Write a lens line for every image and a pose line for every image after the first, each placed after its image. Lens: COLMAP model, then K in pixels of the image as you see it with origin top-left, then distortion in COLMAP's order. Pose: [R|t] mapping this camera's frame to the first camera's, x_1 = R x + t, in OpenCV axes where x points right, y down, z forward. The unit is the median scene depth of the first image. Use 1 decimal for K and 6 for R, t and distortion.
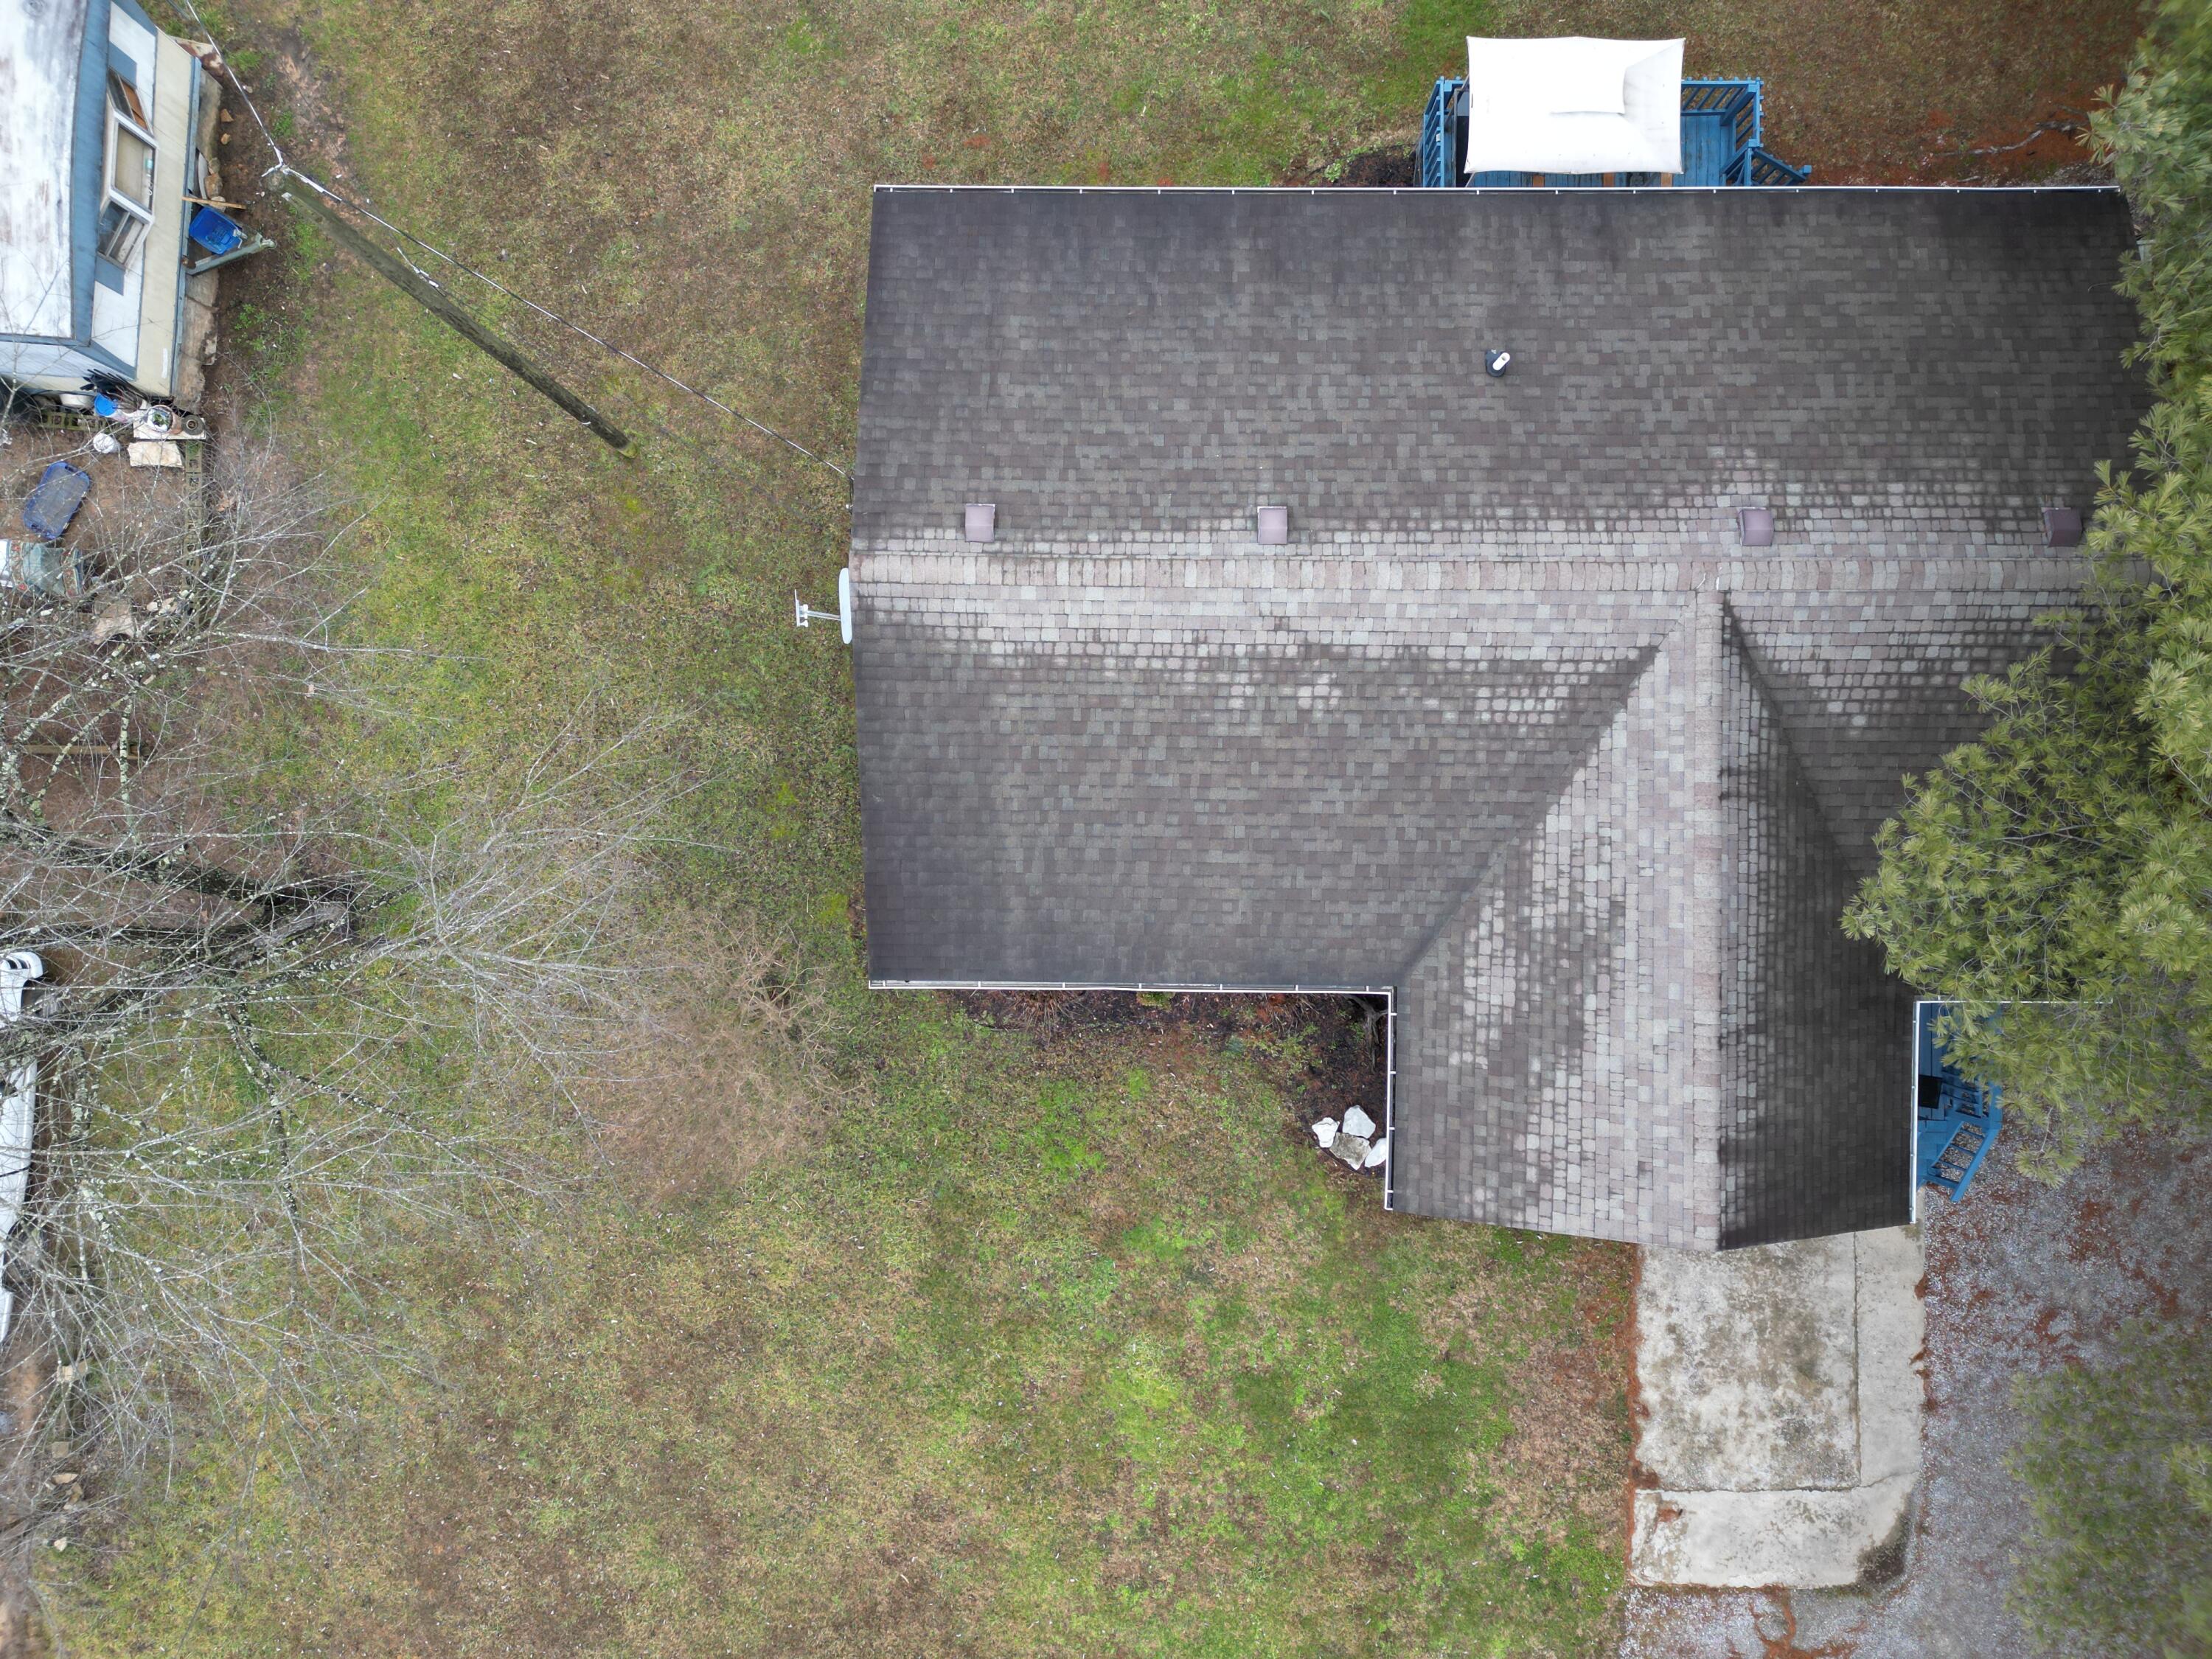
lens RADIAL K [[1529.0, 0, 1103.6], [0, 1529.0, 826.1], [0, 0, 1]] dist [0.086098, -0.088269]
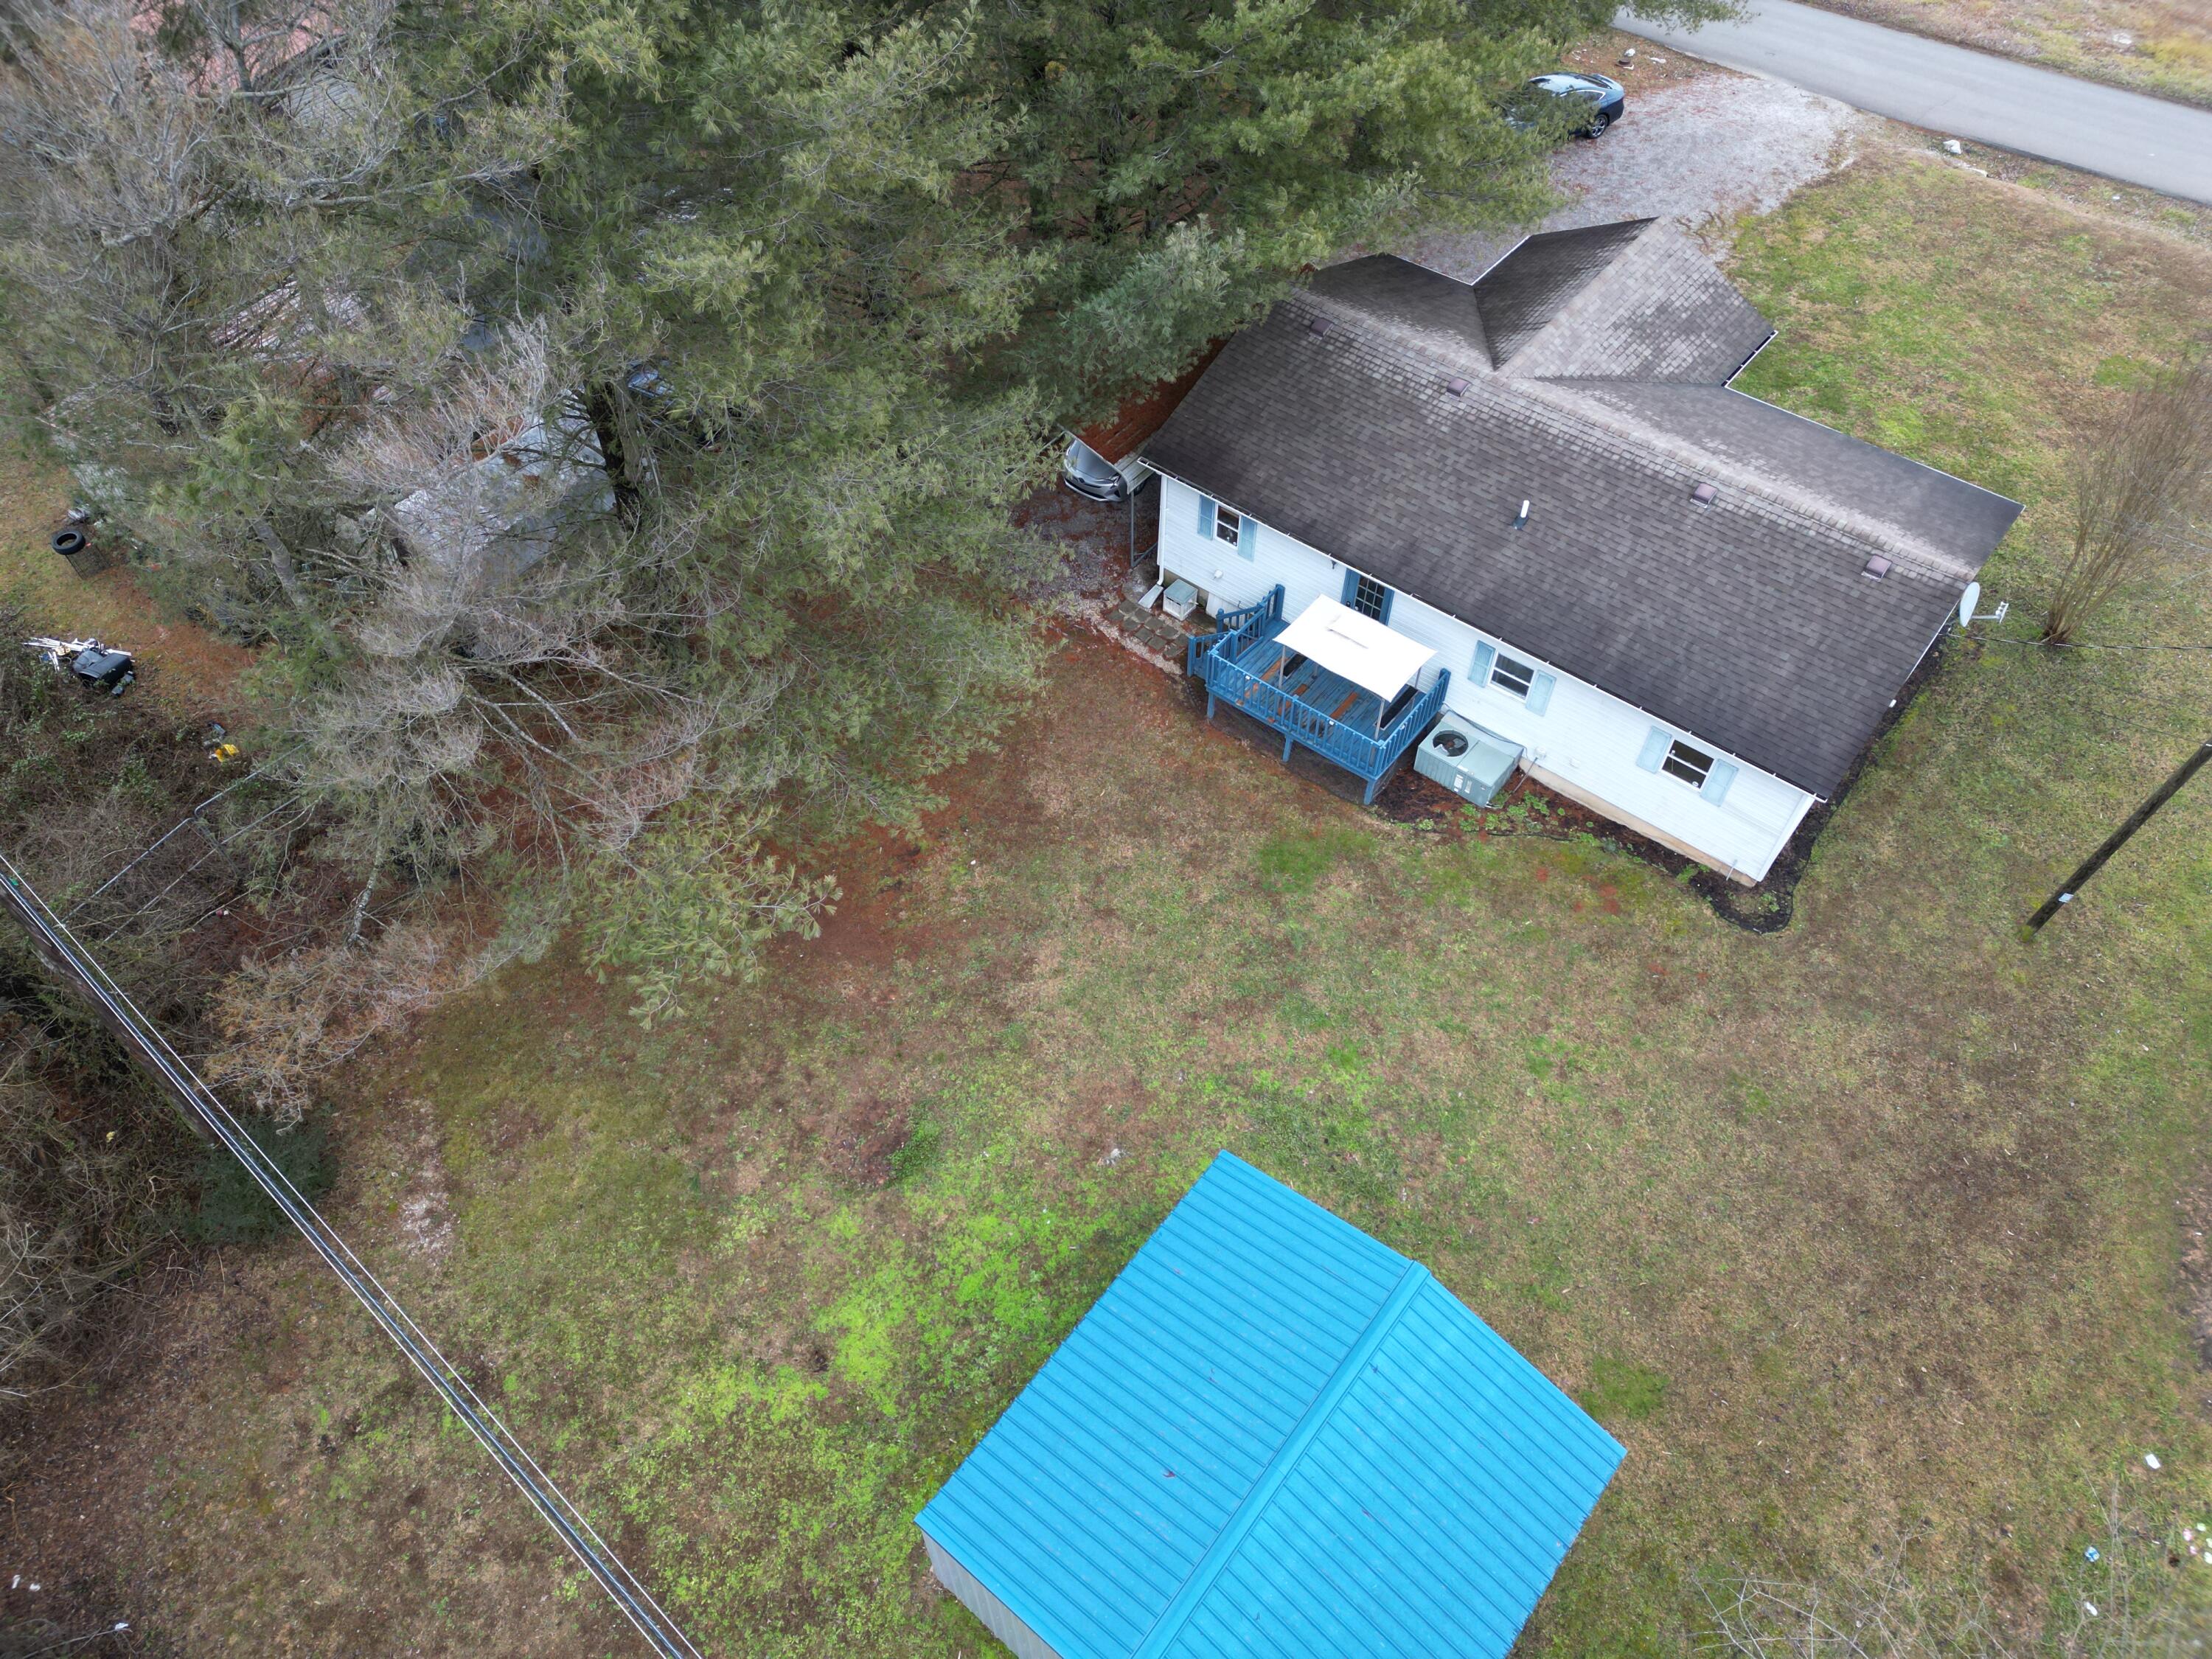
lens RADIAL K [[1529.0, 0, 1103.6], [0, 1529.0, 826.1], [0, 0, 1]] dist [0.086098, -0.088269]
pose [[-0.785387, -0.483098, 0.387018, -0.199009], [0.618930, -0.622575, 0.478879, -1.593276], [0.009602, 0.615643, 0.787967, -0.115527]]
